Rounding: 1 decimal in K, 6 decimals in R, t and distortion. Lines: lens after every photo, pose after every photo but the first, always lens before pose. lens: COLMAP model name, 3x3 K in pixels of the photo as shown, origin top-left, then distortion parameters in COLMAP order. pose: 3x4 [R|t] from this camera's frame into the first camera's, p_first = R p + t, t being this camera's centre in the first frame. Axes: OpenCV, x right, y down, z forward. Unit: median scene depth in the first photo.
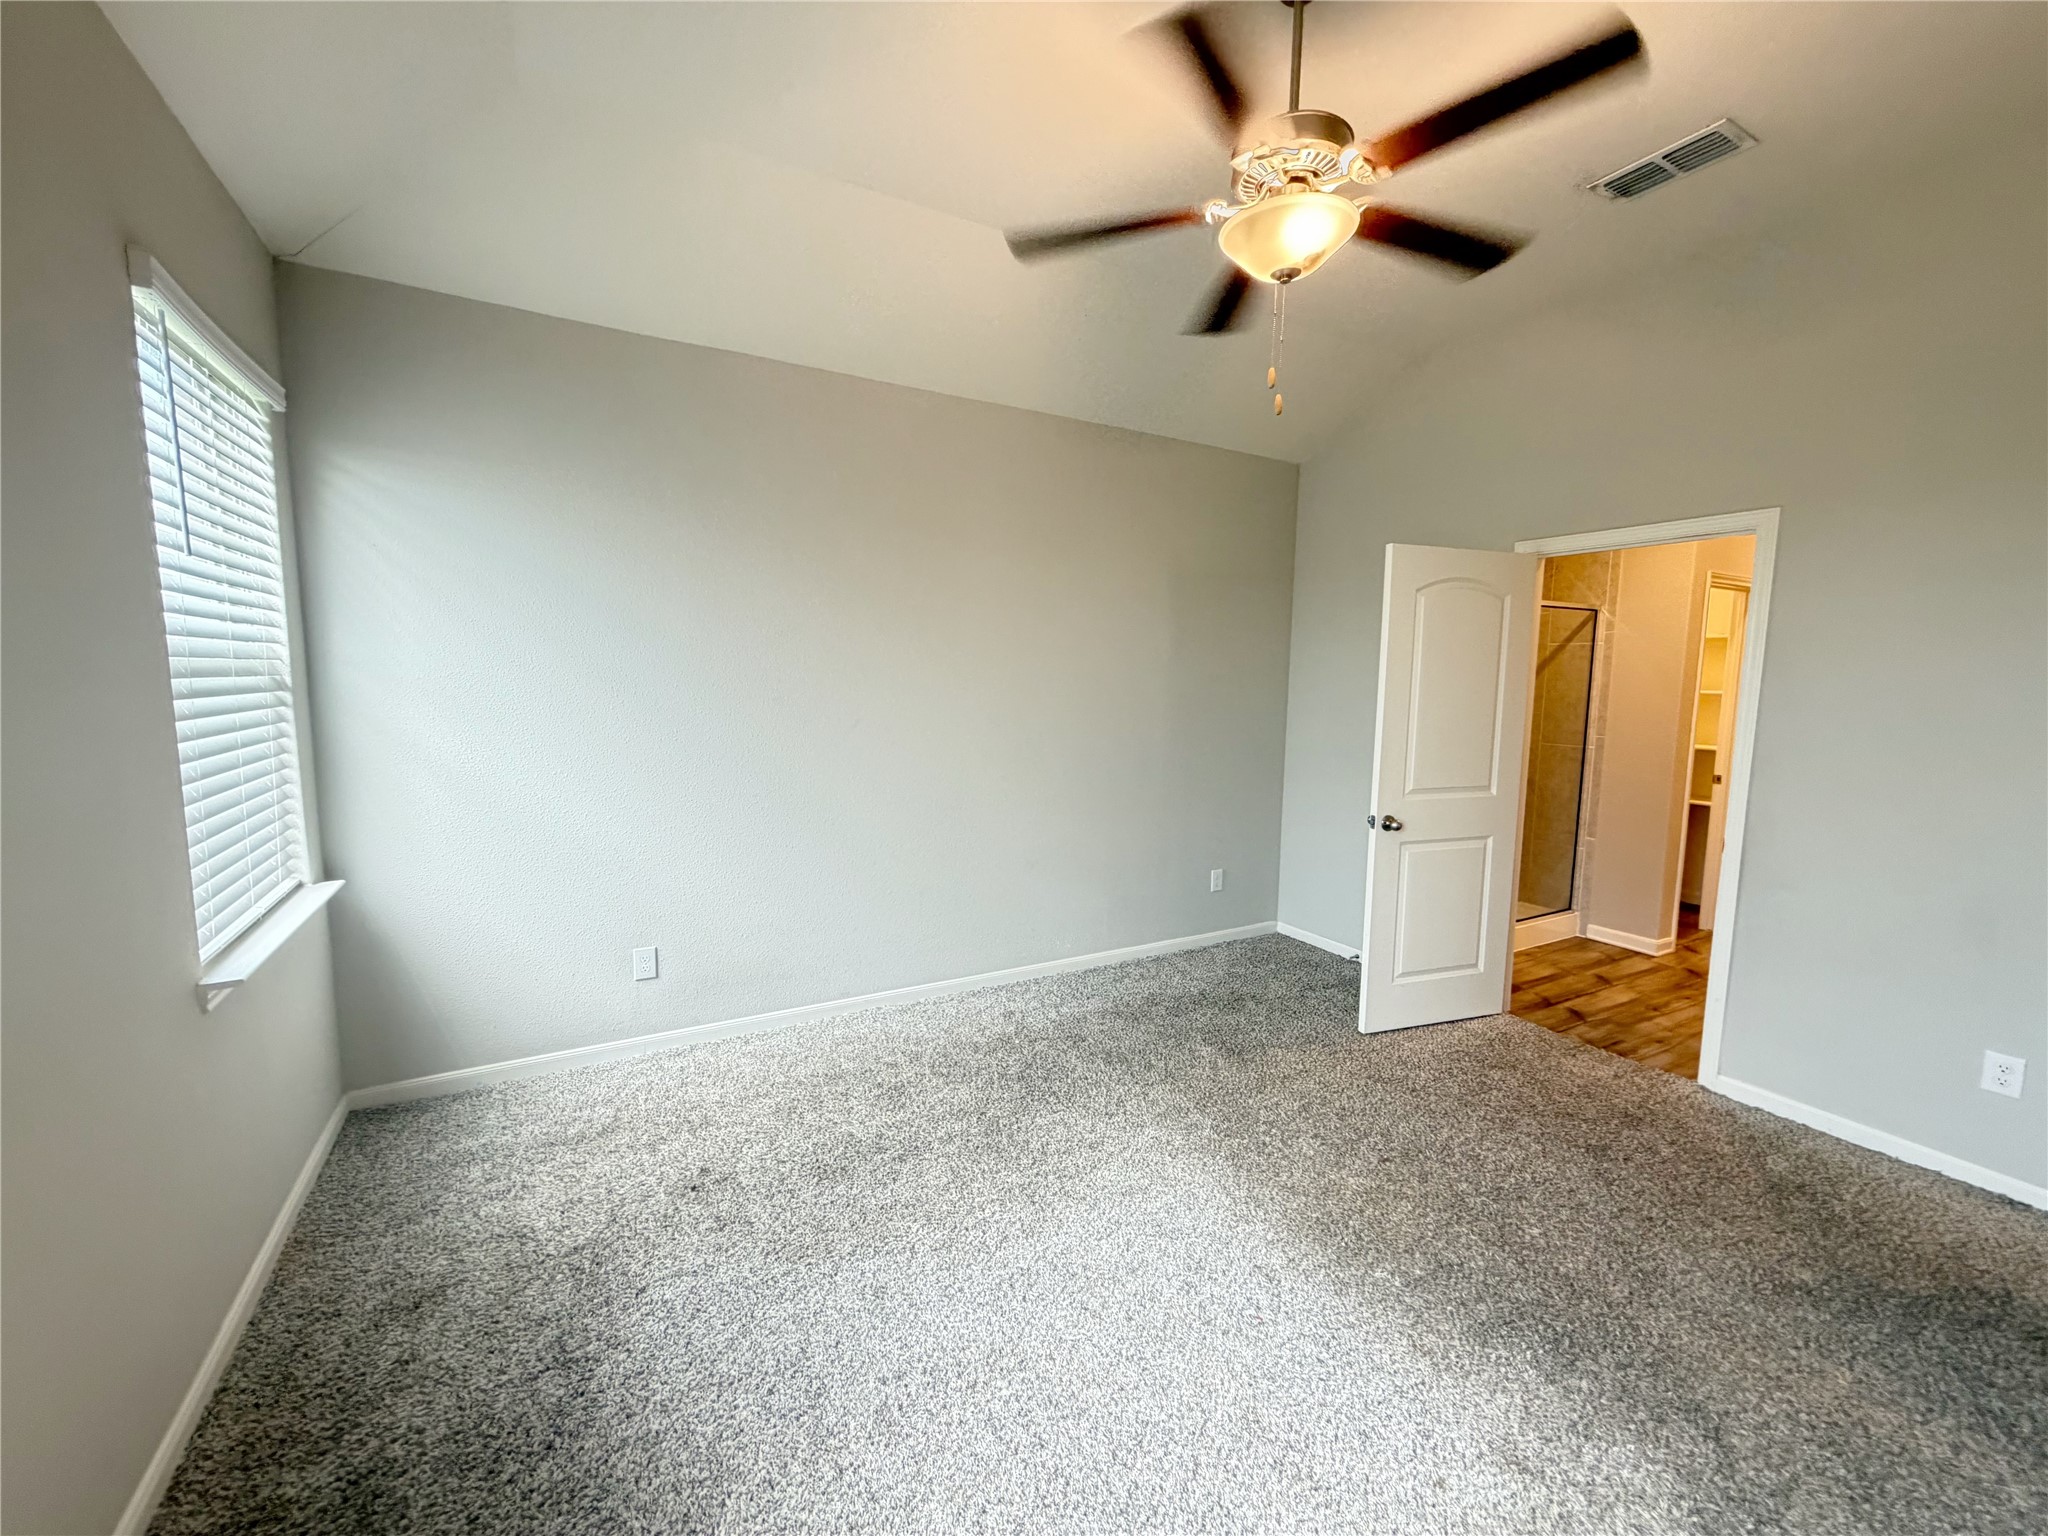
lens RADIAL K [[815.4, 0, 1019.2], [0, 815.4, 767.0], [0, 0, 1]] dist [0.001139, 0.000297]
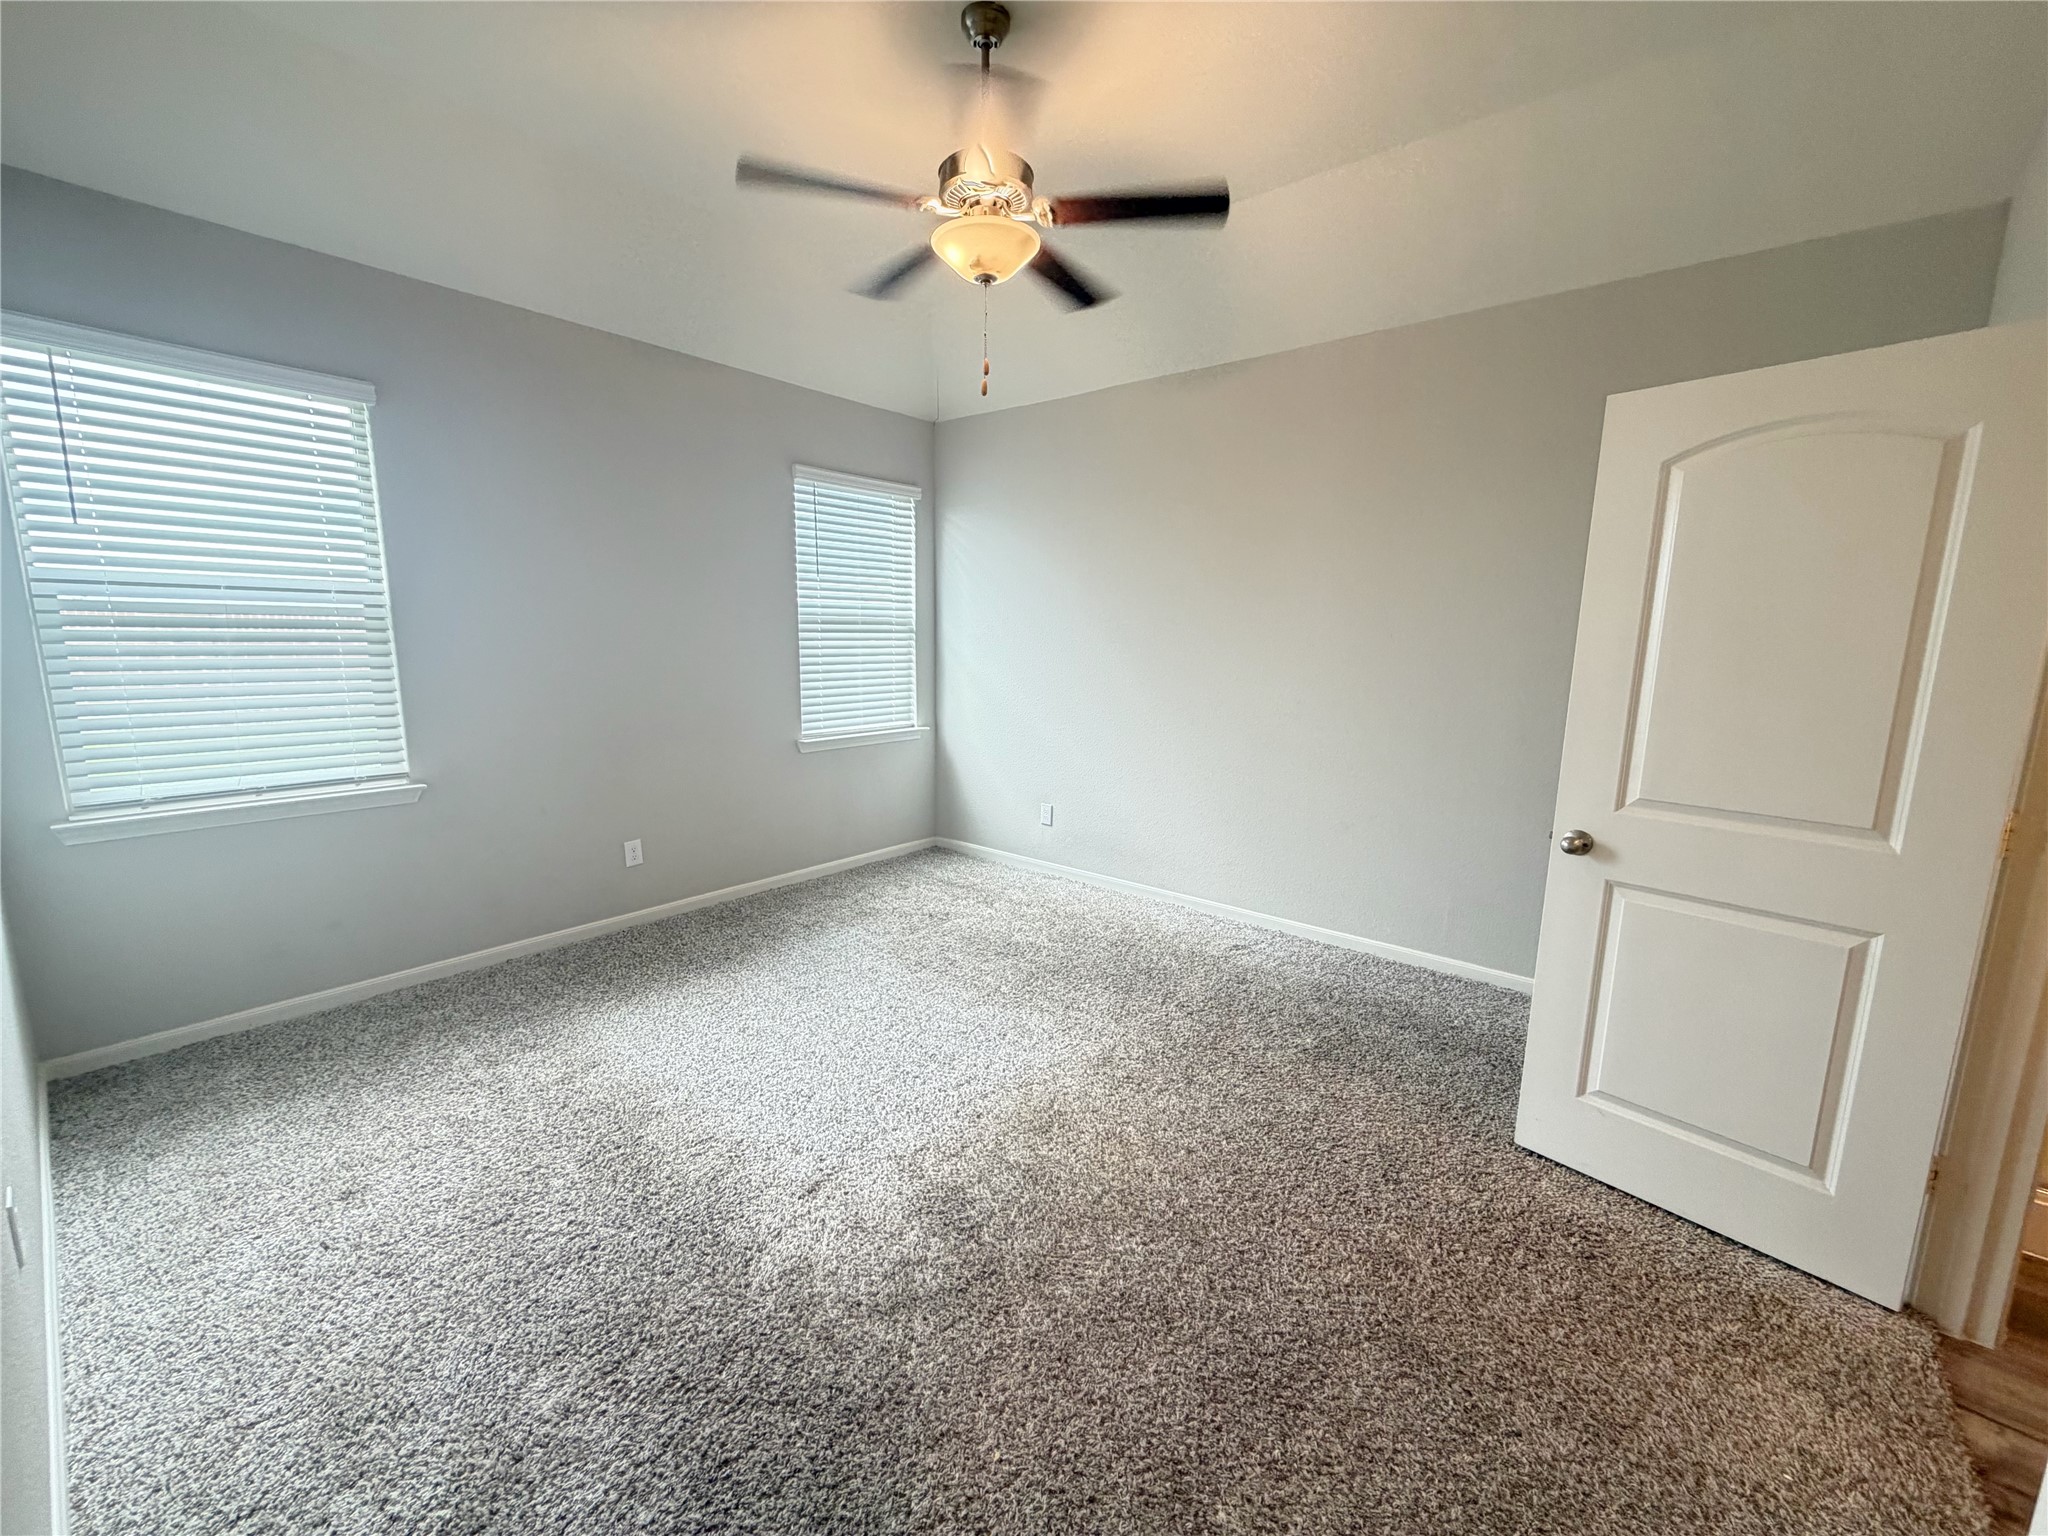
lens RADIAL K [[815.4, 0, 1019.2], [0, 815.4, 767.0], [0, 0, 1]] dist [0.001139, 0.000297]
pose [[0.360613, 0.145401, -0.921313, 0.913941], [-0.110089, 0.987505, 0.112757, -0.014629], [0.926196, 0.060765, 0.372114, 0.368647]]
